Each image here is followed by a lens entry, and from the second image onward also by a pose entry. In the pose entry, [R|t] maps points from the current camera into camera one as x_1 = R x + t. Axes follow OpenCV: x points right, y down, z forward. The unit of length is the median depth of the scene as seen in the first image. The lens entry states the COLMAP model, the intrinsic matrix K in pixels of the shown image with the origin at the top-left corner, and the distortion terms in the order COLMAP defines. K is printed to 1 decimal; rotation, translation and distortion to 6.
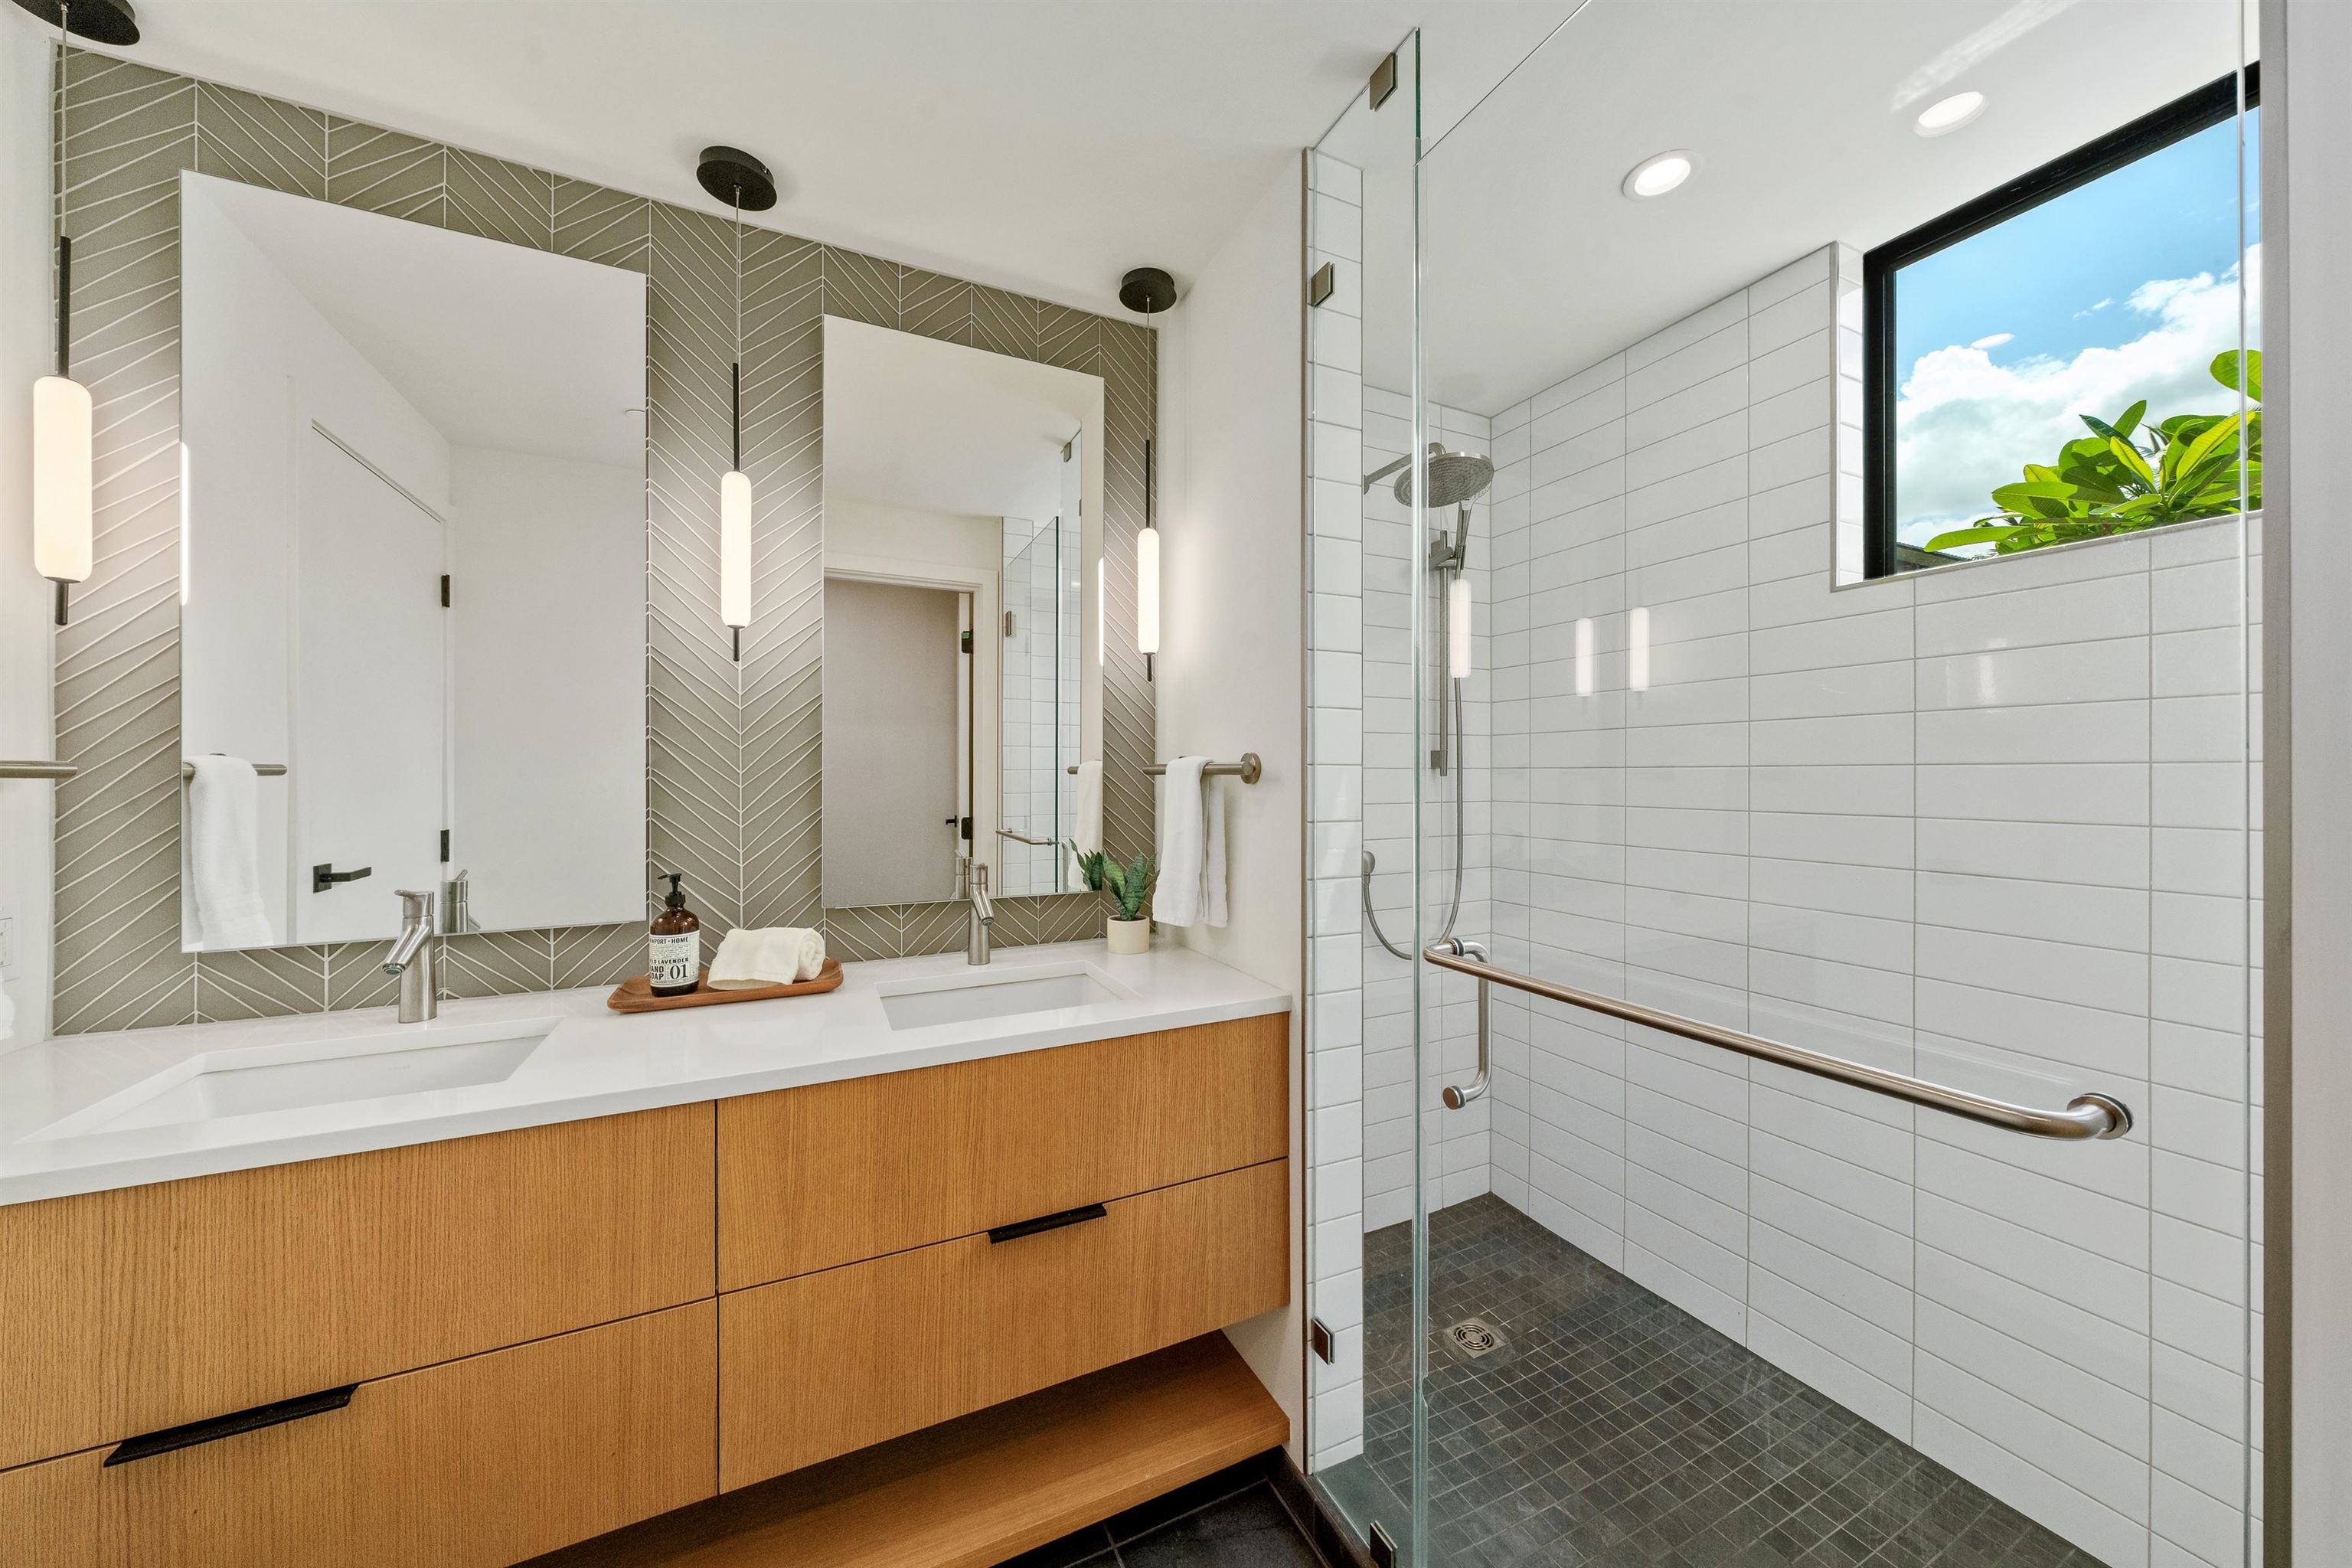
lens RADIAL K [[799.0, 0, 1174.5], [0, 799.0, 777.1], [0, 0, 1]] dist [-0.000479, 0.000082]
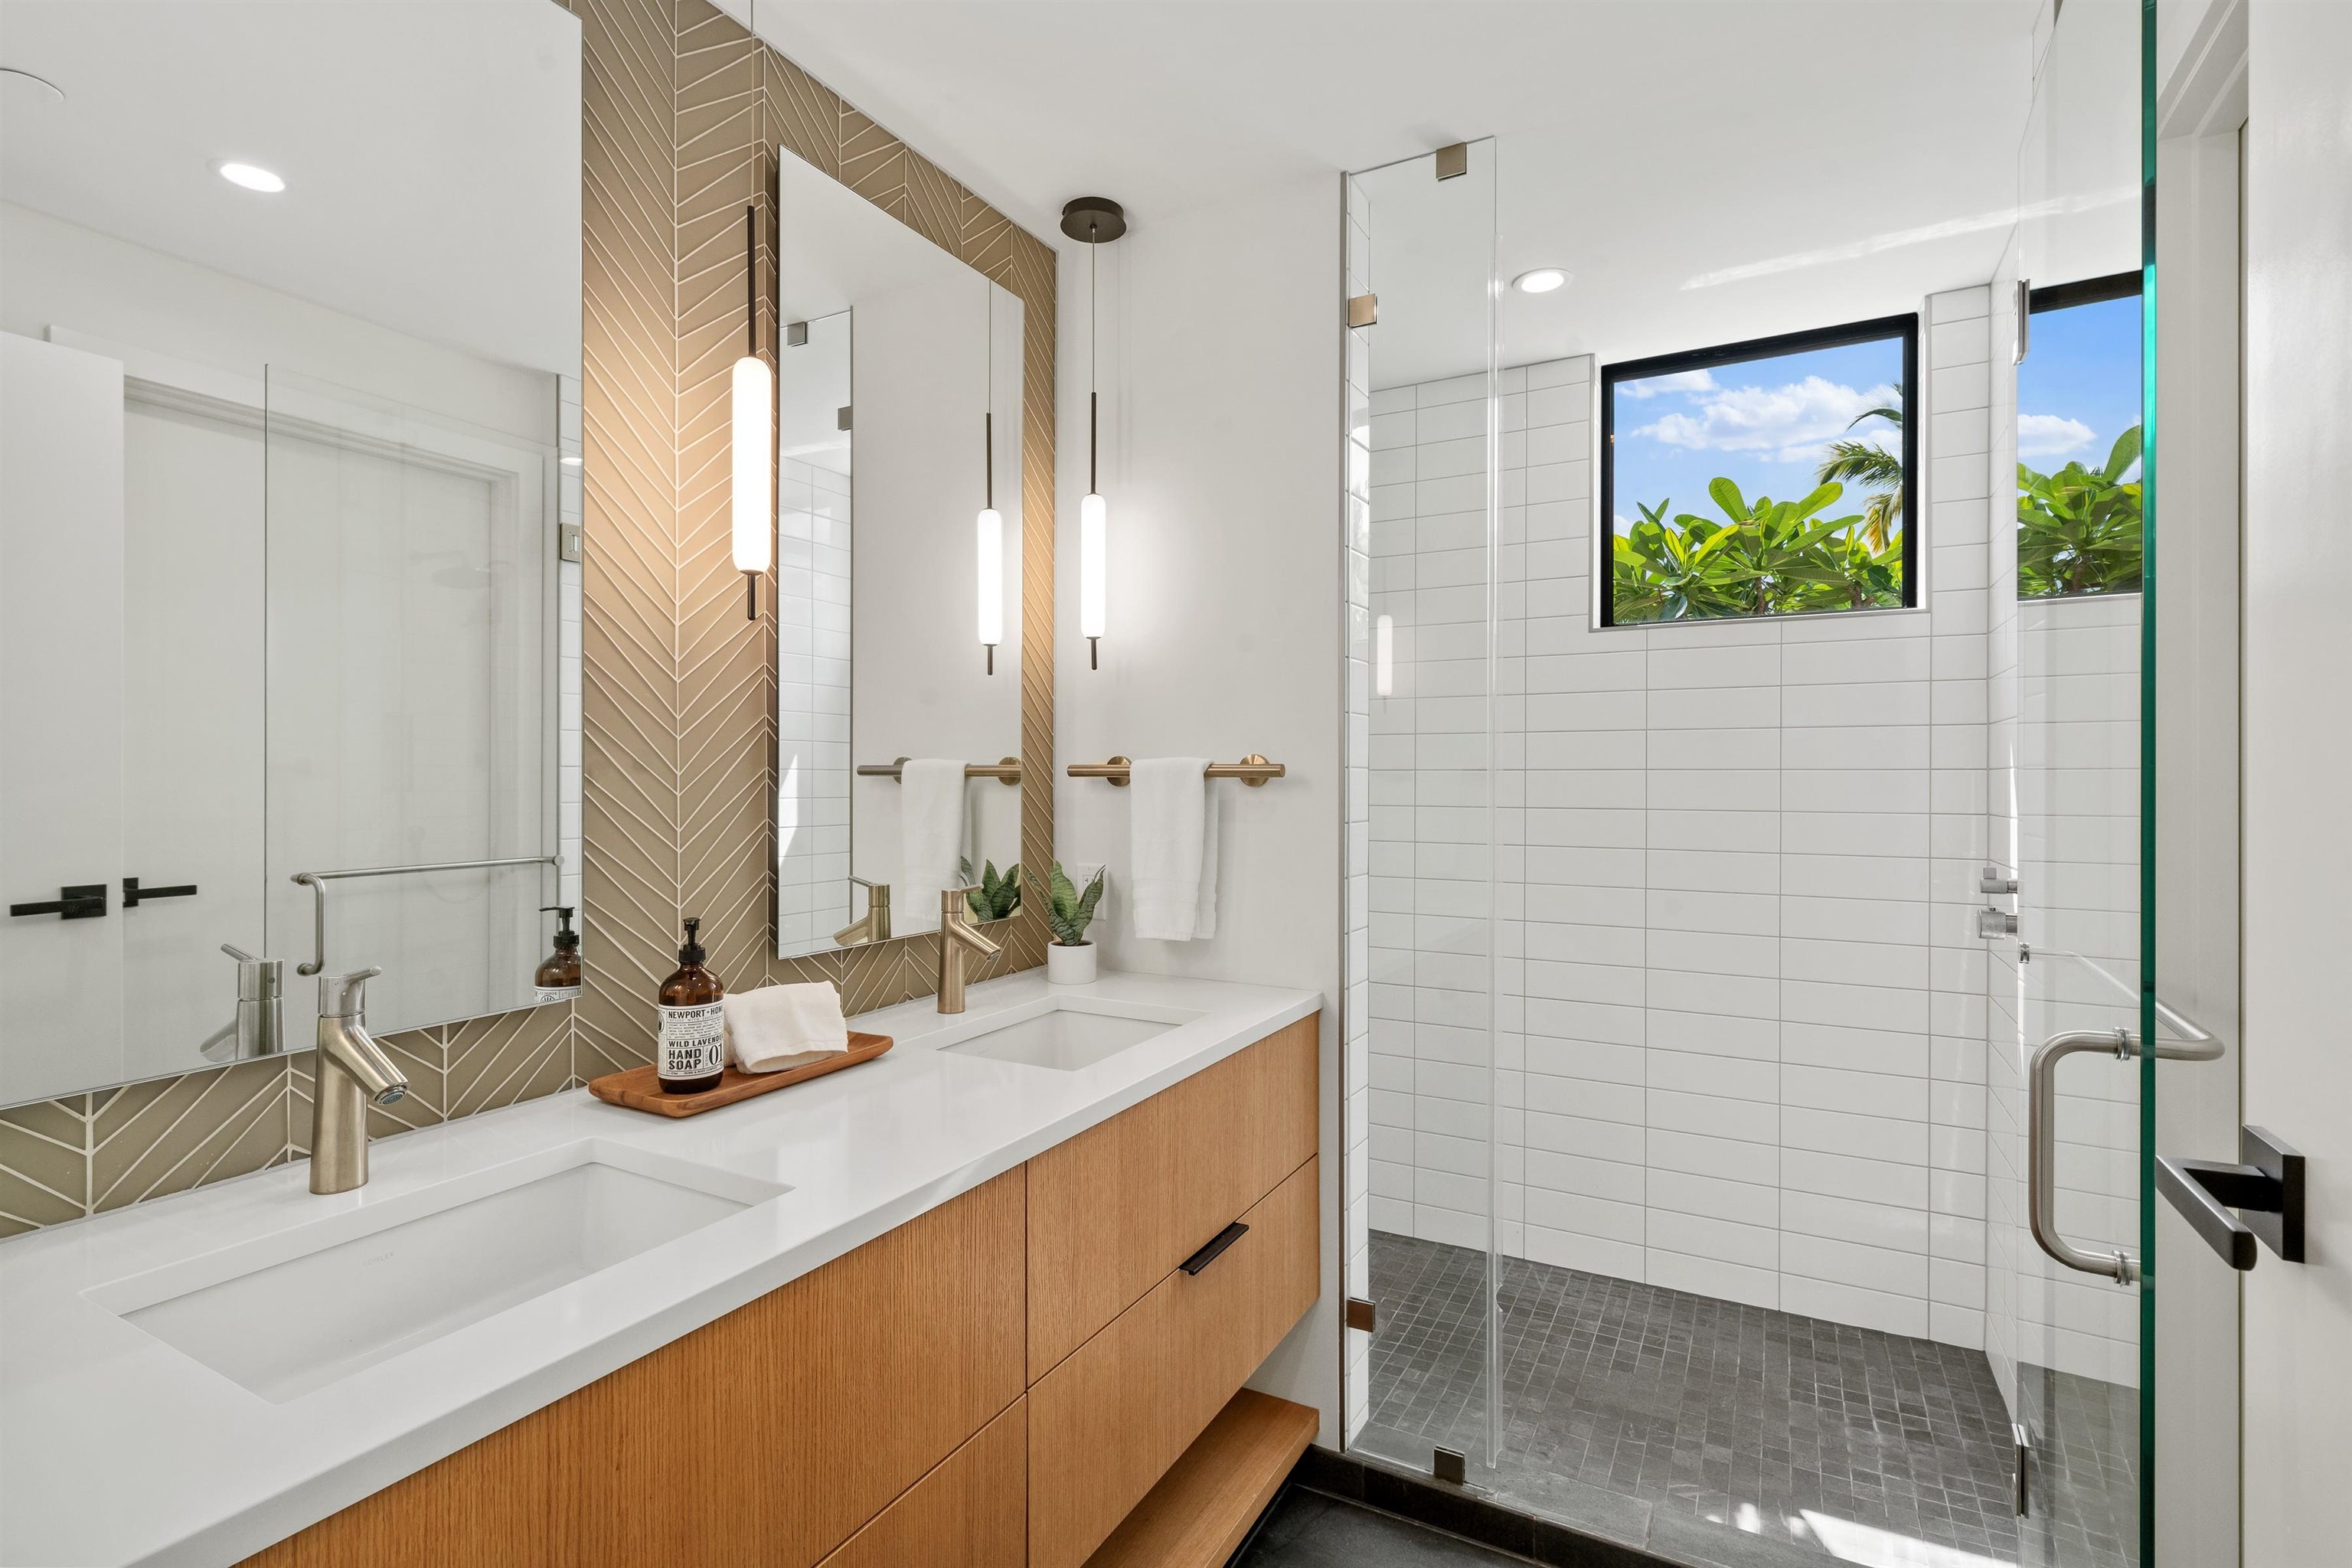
lens RADIAL K [[1083.5, 0, 1180.4], [0, 1083.5, 781.5], [0, 0, 1]] dist [0.007929, 0.000061]
pose [[0.815560, -0.001918, 0.578670, -0.813504], [-0.000493, 0.999992, 0.004009, -0.003516], [-0.578673, -0.003555, 0.815552, -0.027350]]
